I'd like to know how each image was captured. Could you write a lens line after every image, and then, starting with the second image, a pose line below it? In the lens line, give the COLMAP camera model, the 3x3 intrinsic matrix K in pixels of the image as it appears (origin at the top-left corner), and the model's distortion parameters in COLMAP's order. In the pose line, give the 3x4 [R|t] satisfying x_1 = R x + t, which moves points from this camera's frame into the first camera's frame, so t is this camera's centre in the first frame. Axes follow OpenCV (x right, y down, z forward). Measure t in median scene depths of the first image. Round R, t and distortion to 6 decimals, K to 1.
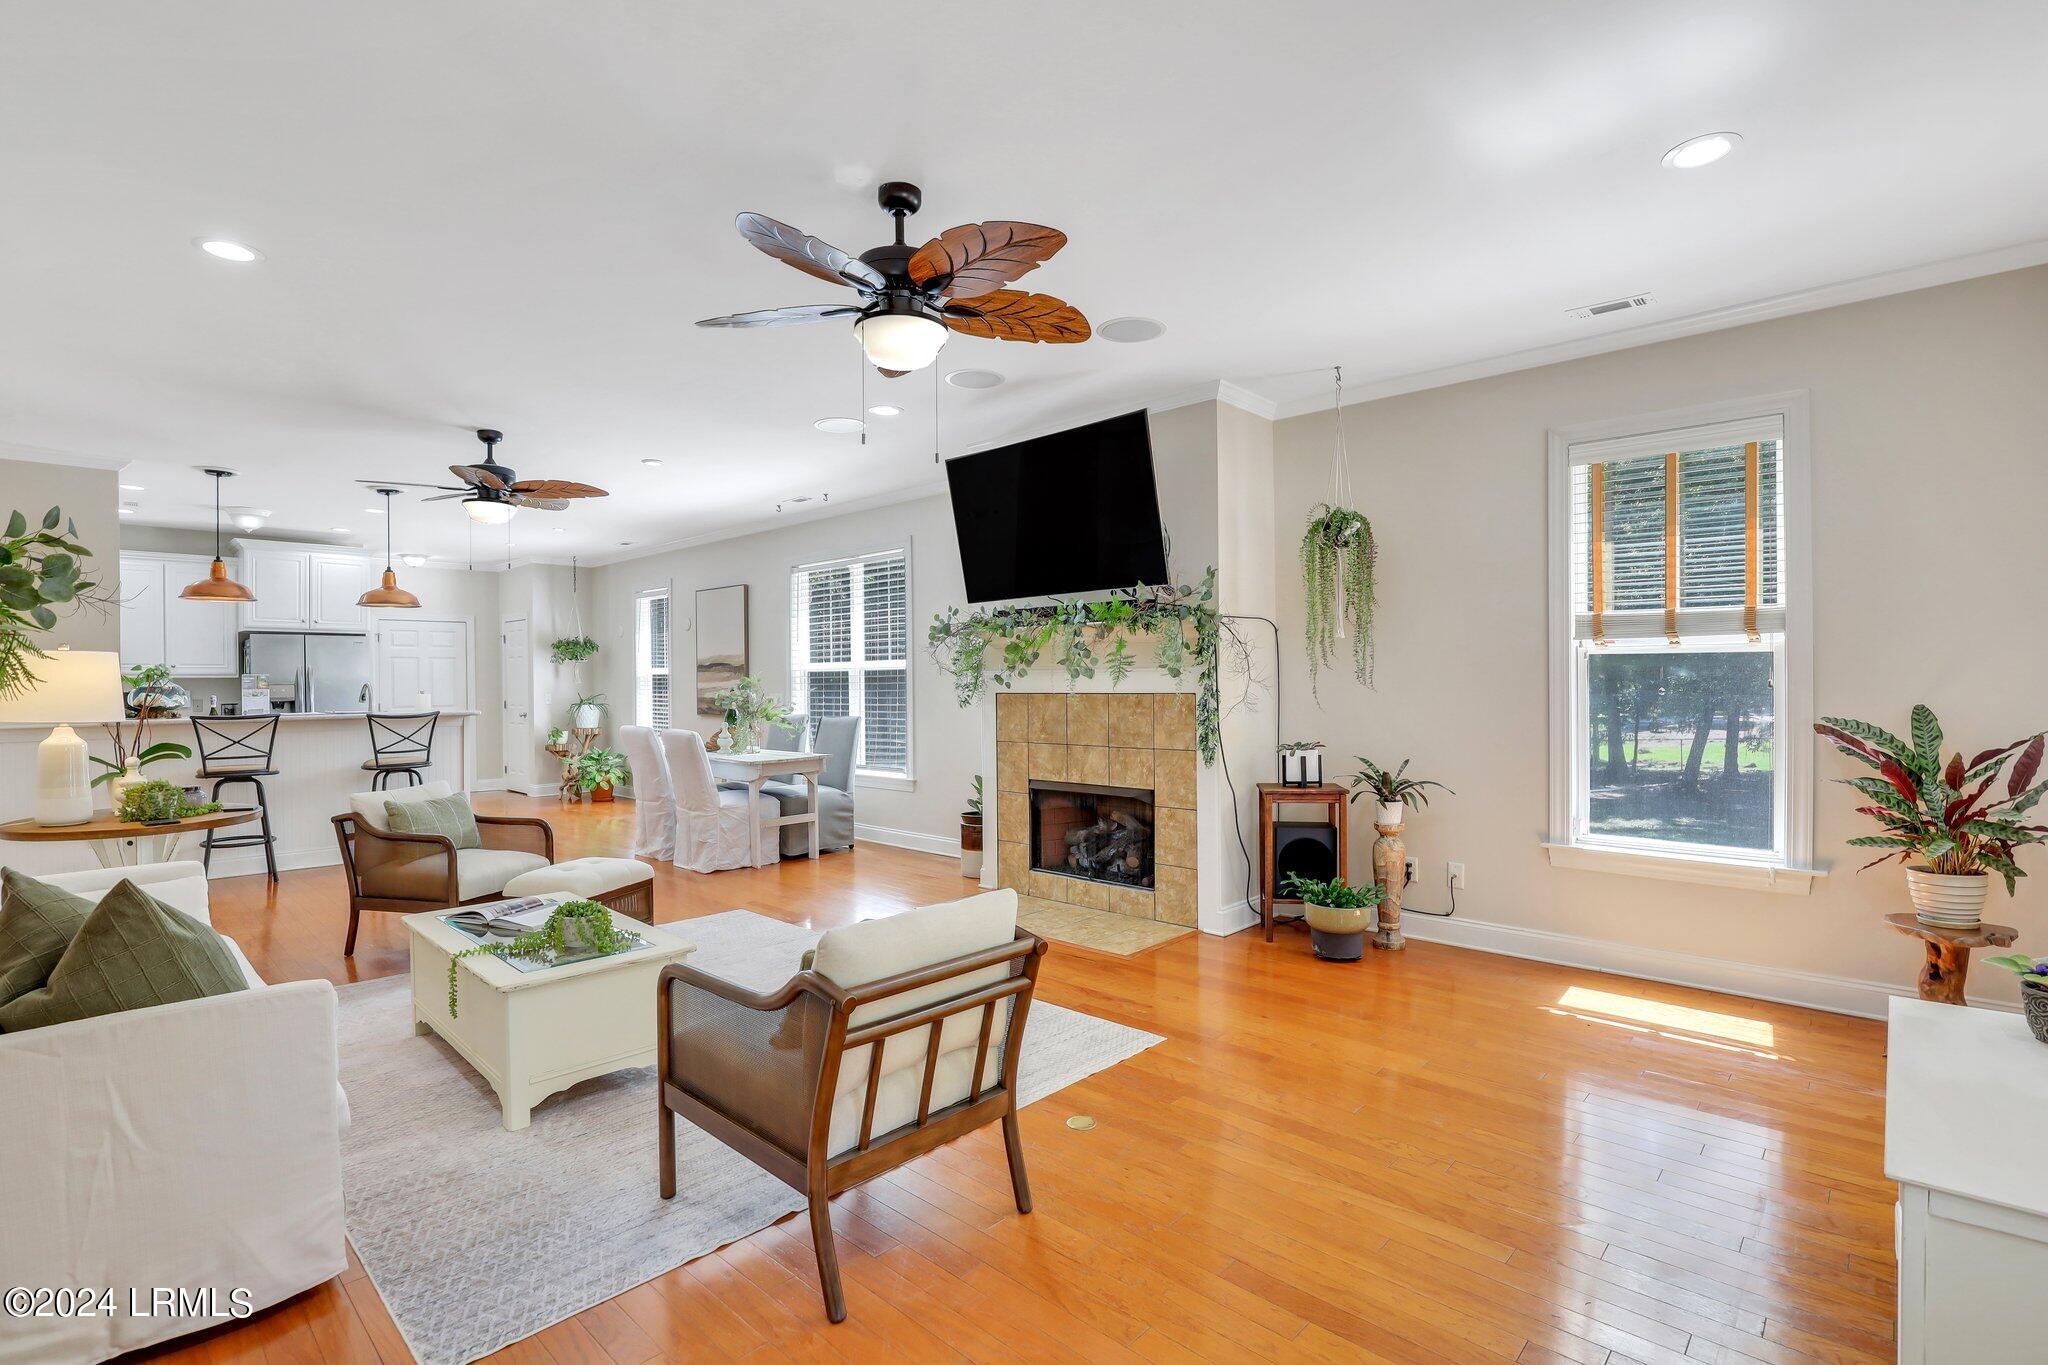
lens RADIAL K [[934.4, 0, 1017.7], [0, 934.4, 700.7], [0, 0, 1]] dist [-0.025911, 0.003899]
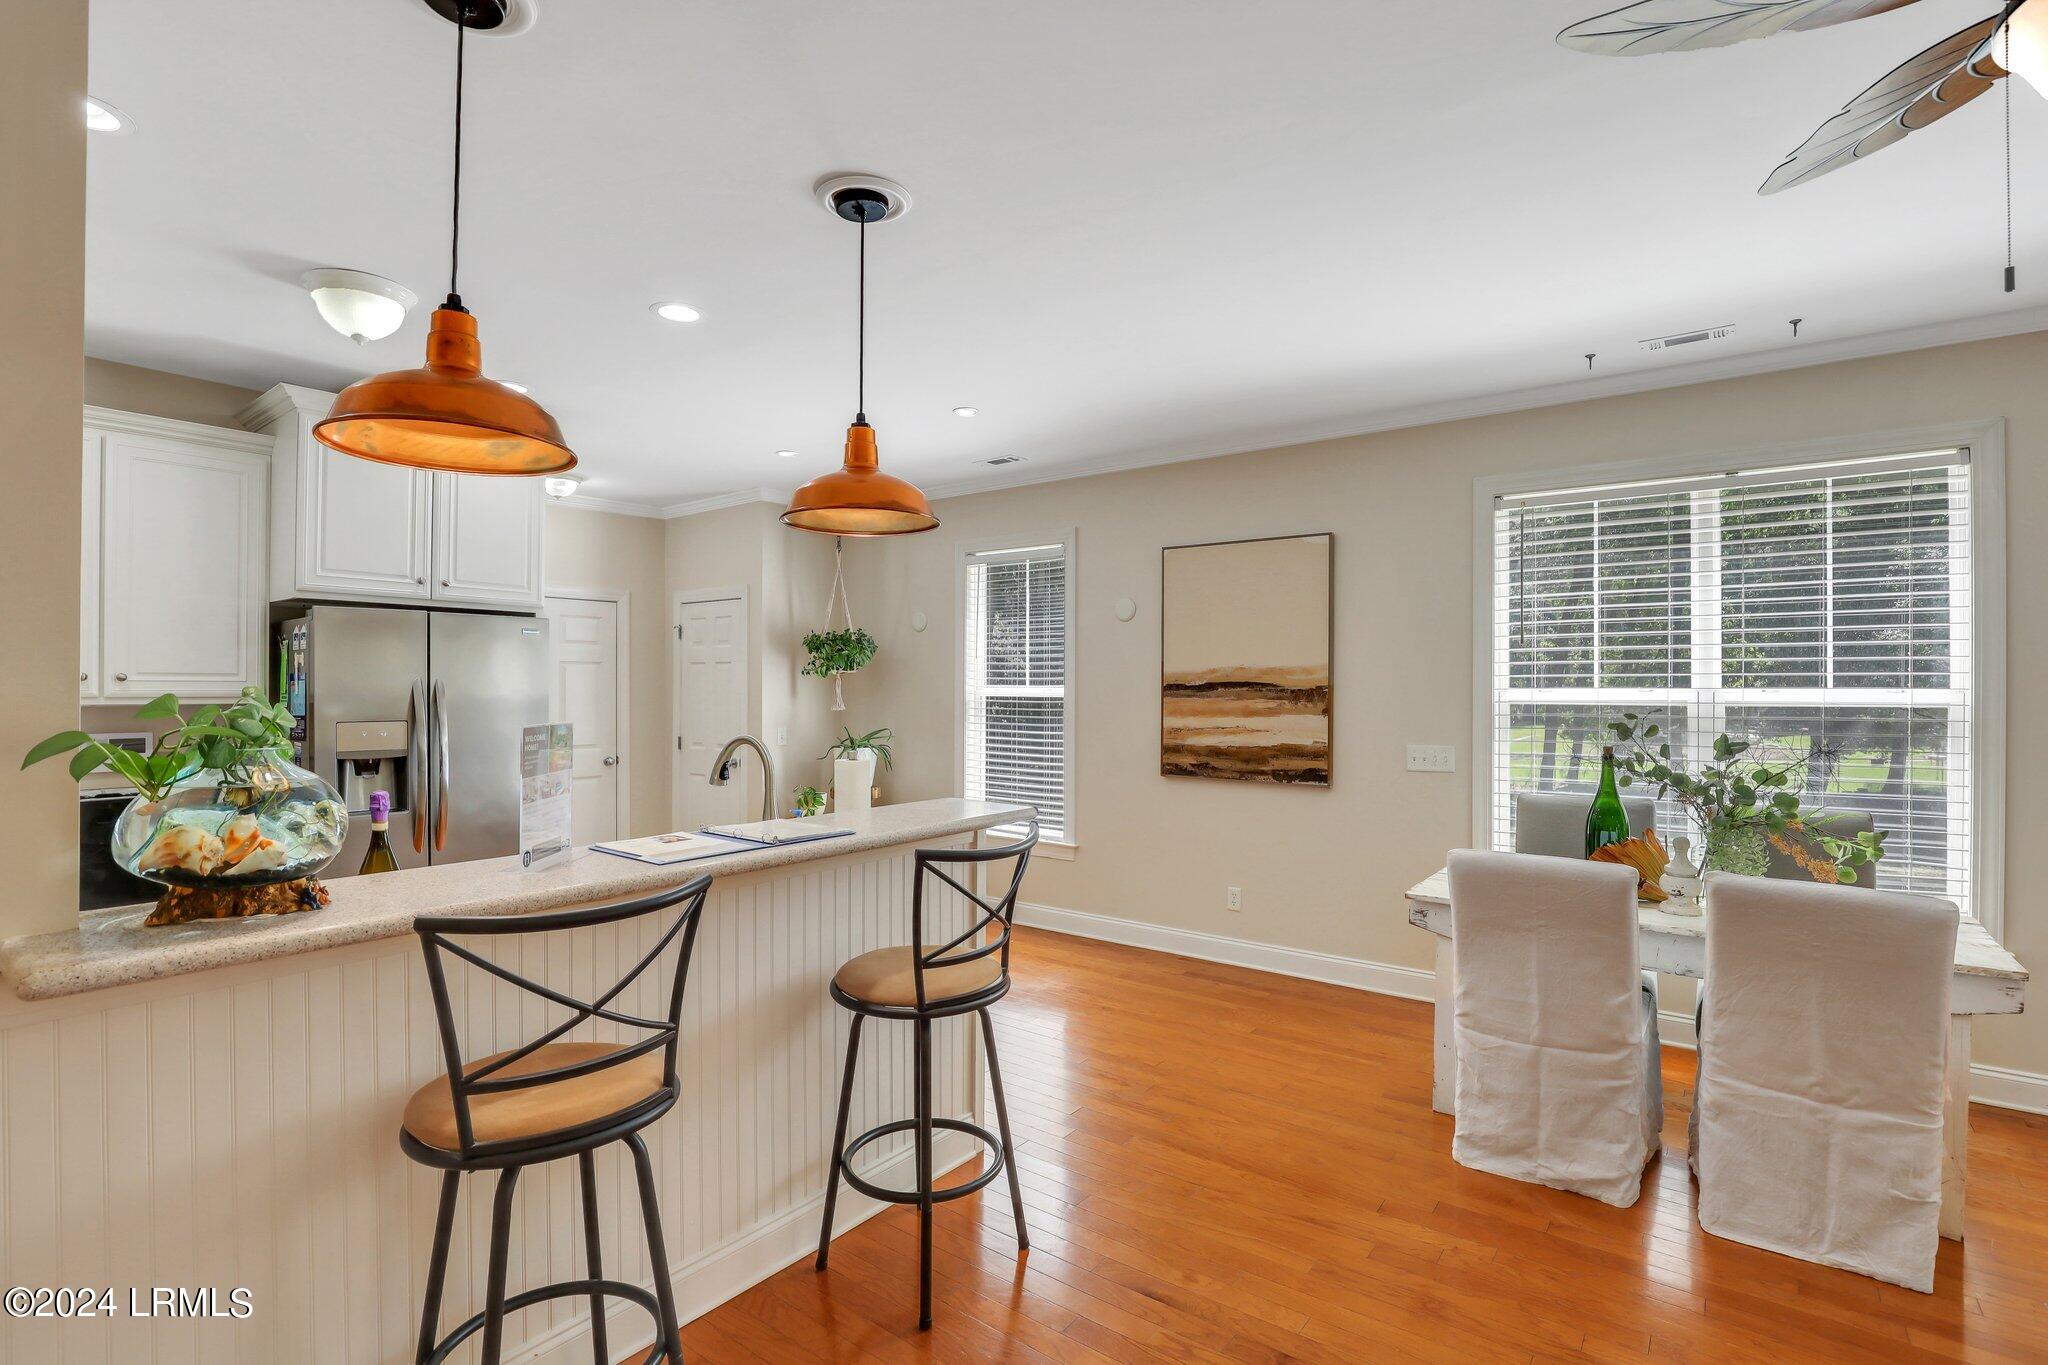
lens RADIAL K [[934.4, 0, 1002.8], [0, 934.4, 719.9], [0, 0, 1]] dist [-0.025911, 0.003899]
pose [[0.993954, 0.026484, 0.106551, -0.432138], [-0.025072, 0.999580, -0.014567, -0.006221], [-0.106892, 0.011807, 0.994200, 0.405401]]
